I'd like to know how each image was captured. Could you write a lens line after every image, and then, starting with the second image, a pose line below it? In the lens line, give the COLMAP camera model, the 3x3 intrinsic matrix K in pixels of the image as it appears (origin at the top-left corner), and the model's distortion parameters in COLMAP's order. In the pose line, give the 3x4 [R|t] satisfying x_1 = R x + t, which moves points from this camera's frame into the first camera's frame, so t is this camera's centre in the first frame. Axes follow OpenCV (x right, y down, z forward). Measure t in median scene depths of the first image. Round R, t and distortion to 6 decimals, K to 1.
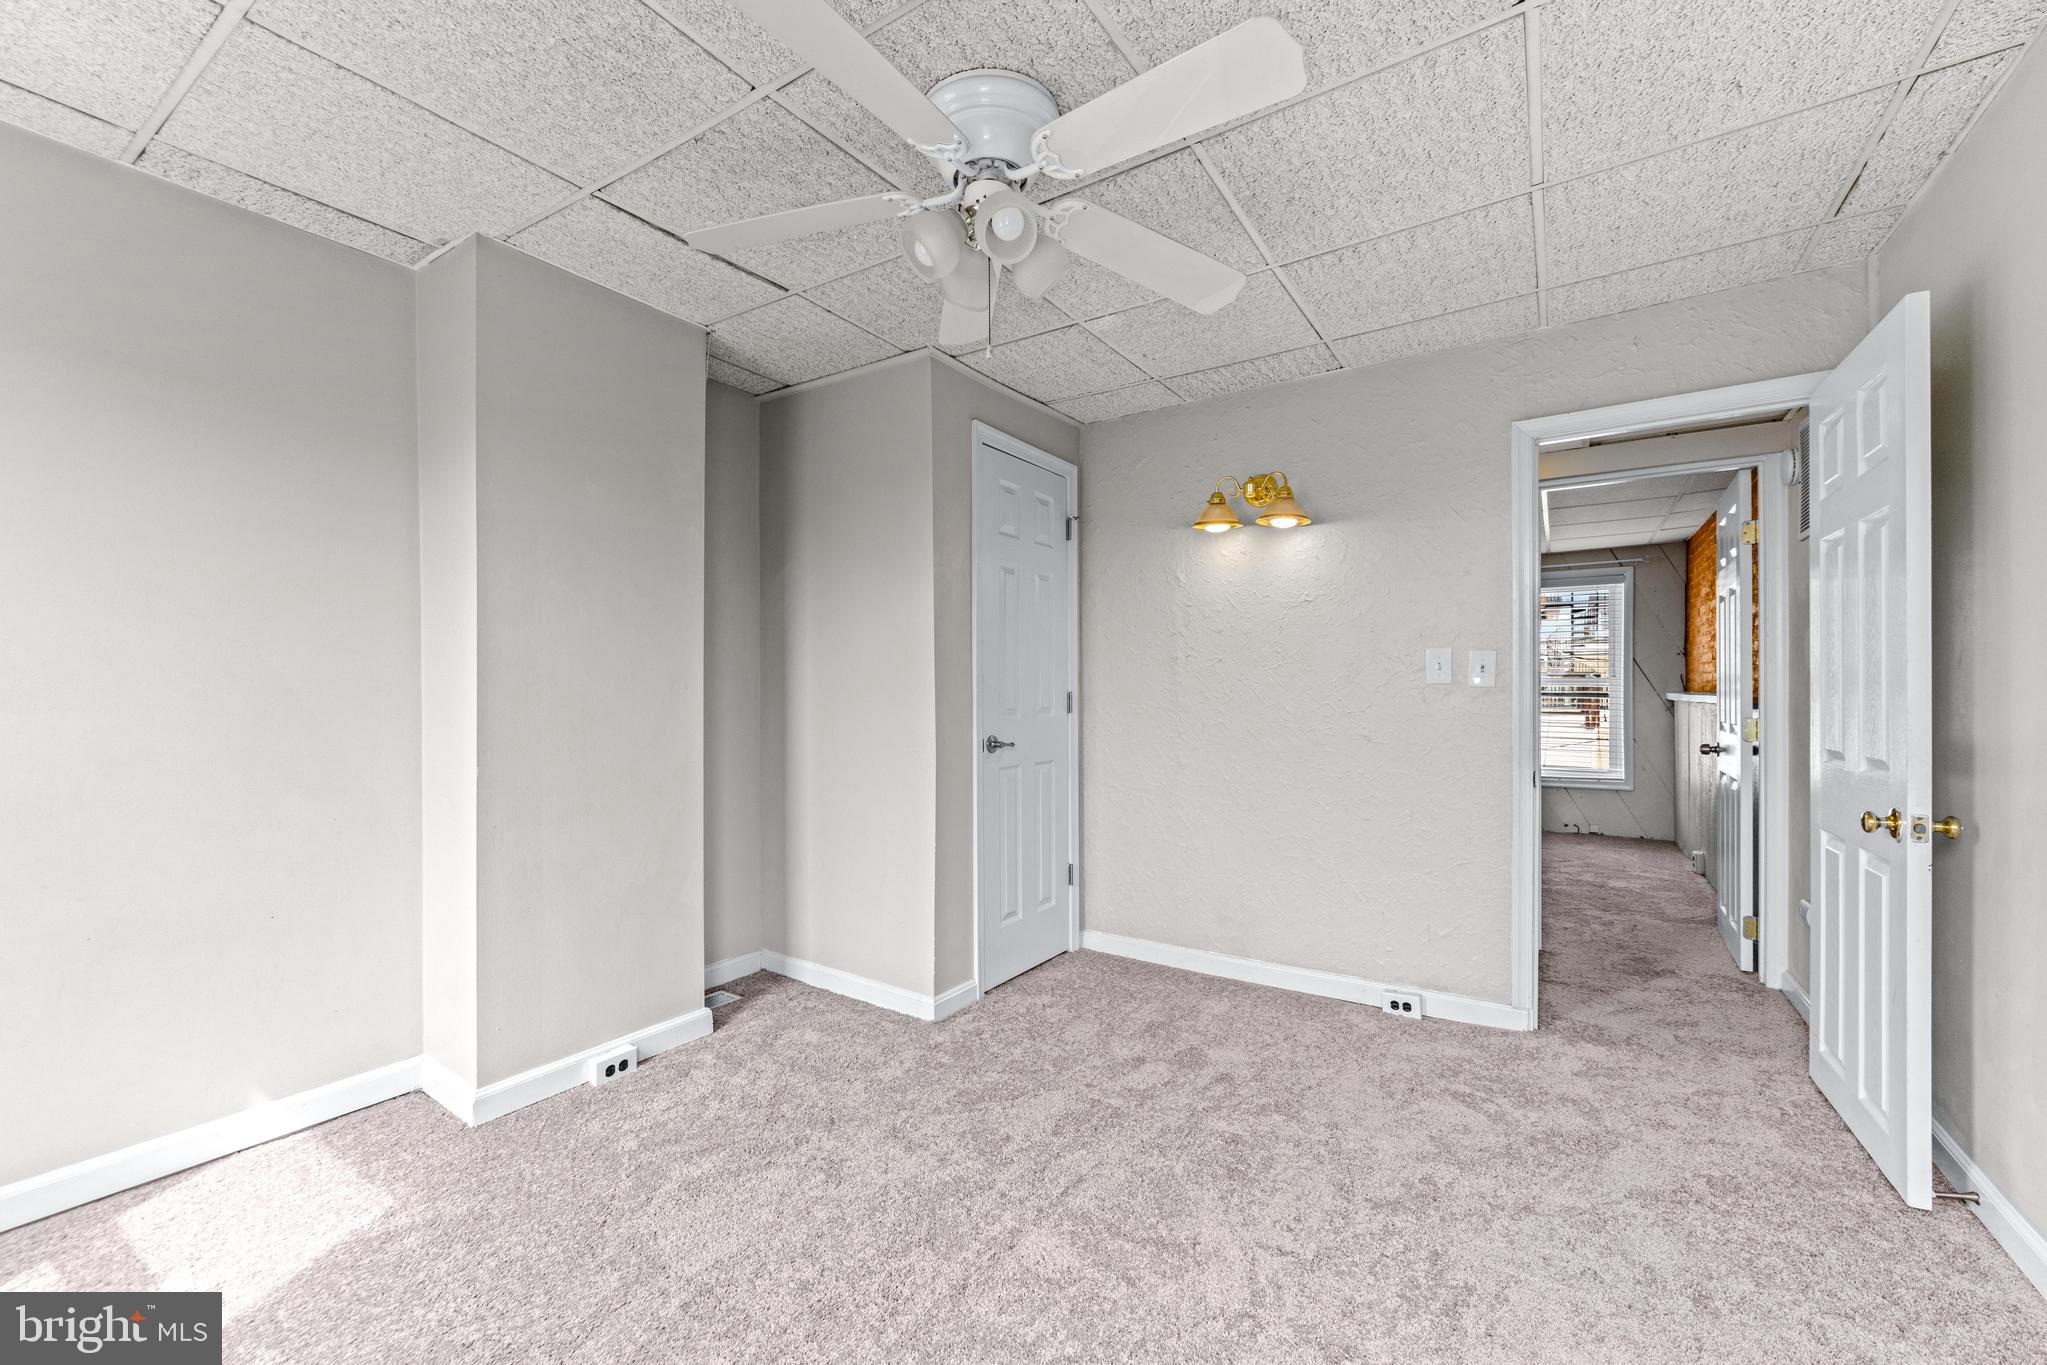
lens RADIAL K [[811.8, 0, 1021.6], [0, 811.8, 685.4], [0, 0, 1]] dist [-0.002501, -0.000379]
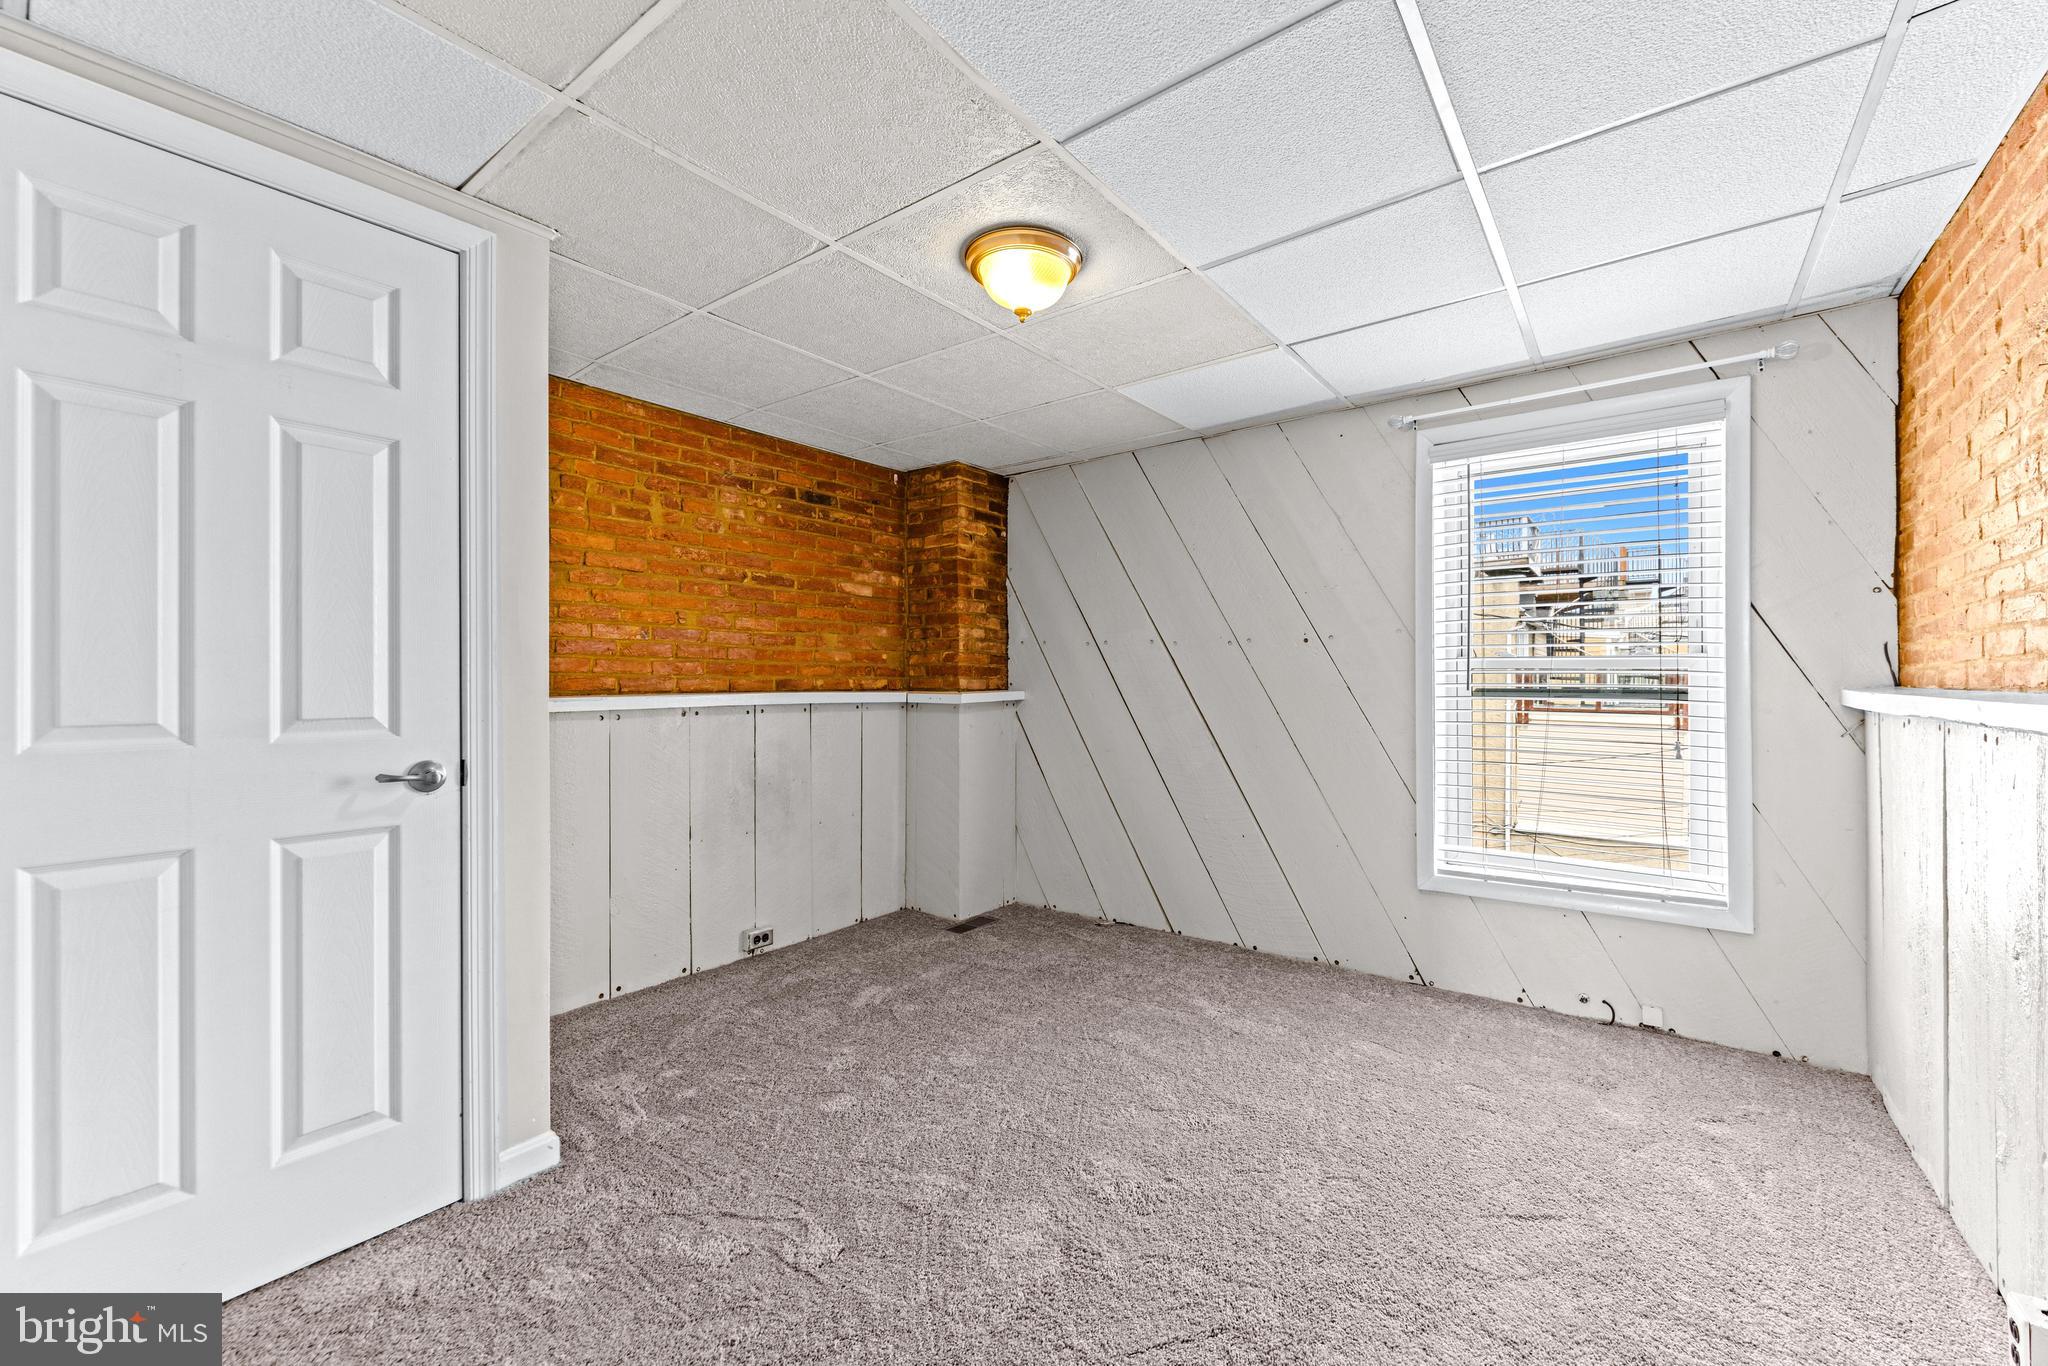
lens RADIAL K [[812.2, 0, 1022.1], [0, 812.2, 685.9], [0, 0, 1]] dist [-0.002501, -0.000379]
pose [[0.997182, -0.005575, -0.074819, 0.440770], [0.005922, 0.999973, 0.004416, 0.002816], [0.074793, -0.004847, 0.997187, 0.594474]]
